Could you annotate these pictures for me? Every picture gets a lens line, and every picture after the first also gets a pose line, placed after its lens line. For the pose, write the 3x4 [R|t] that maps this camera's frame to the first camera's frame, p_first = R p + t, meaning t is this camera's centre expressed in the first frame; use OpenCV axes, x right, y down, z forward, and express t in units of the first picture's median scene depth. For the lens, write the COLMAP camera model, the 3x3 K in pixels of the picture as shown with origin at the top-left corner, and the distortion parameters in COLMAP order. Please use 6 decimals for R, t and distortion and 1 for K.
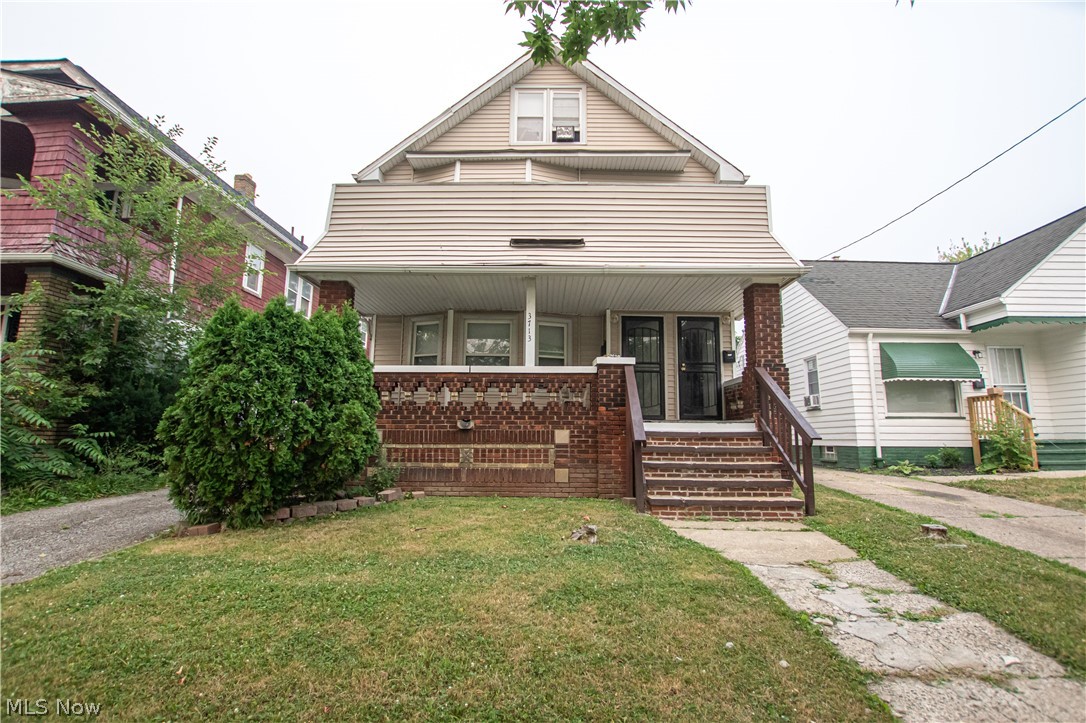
lens RADIAL K [[494.6, 0, 541.9], [0, 494.6, 372.1], [0, 0, 1]] dist [-0.023633, -0.000108]
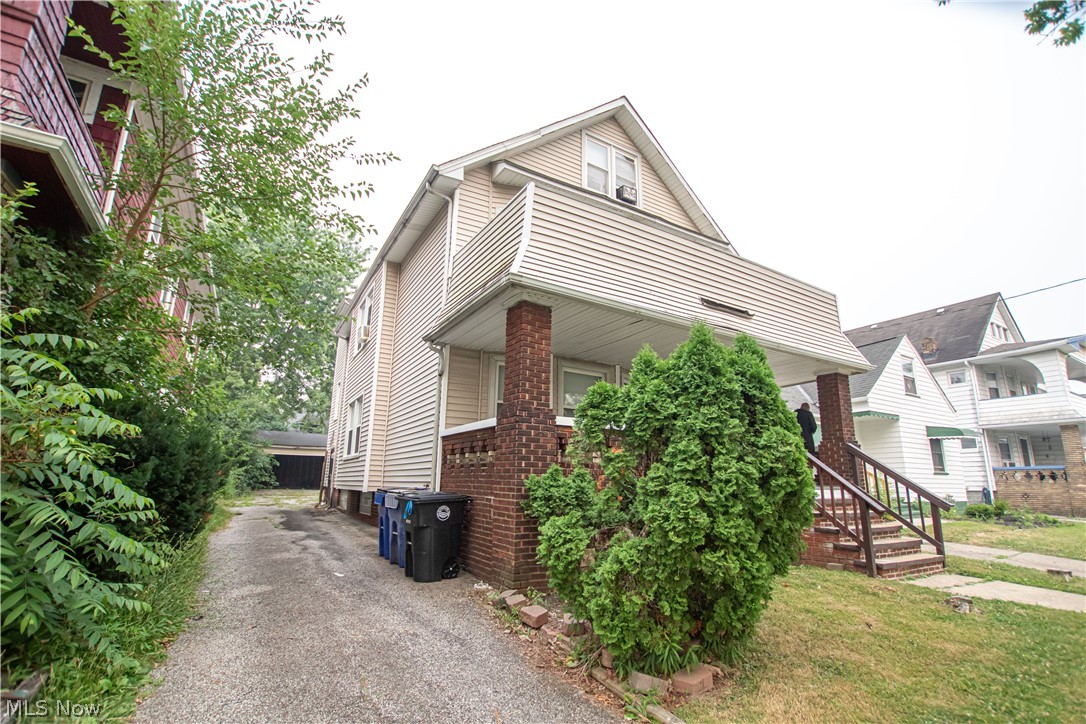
lens RADIAL K [[494.6, 0, 541.9], [0, 494.6, 372.6], [0, 0, 1]] dist [-0.023633, -0.000108]
pose [[0.847409, 0.118231, 0.517609, -0.601122], [-0.067531, 0.990975, -0.115797, 0.006444], [-0.526628, 0.063173, 0.847745, 0.266799]]
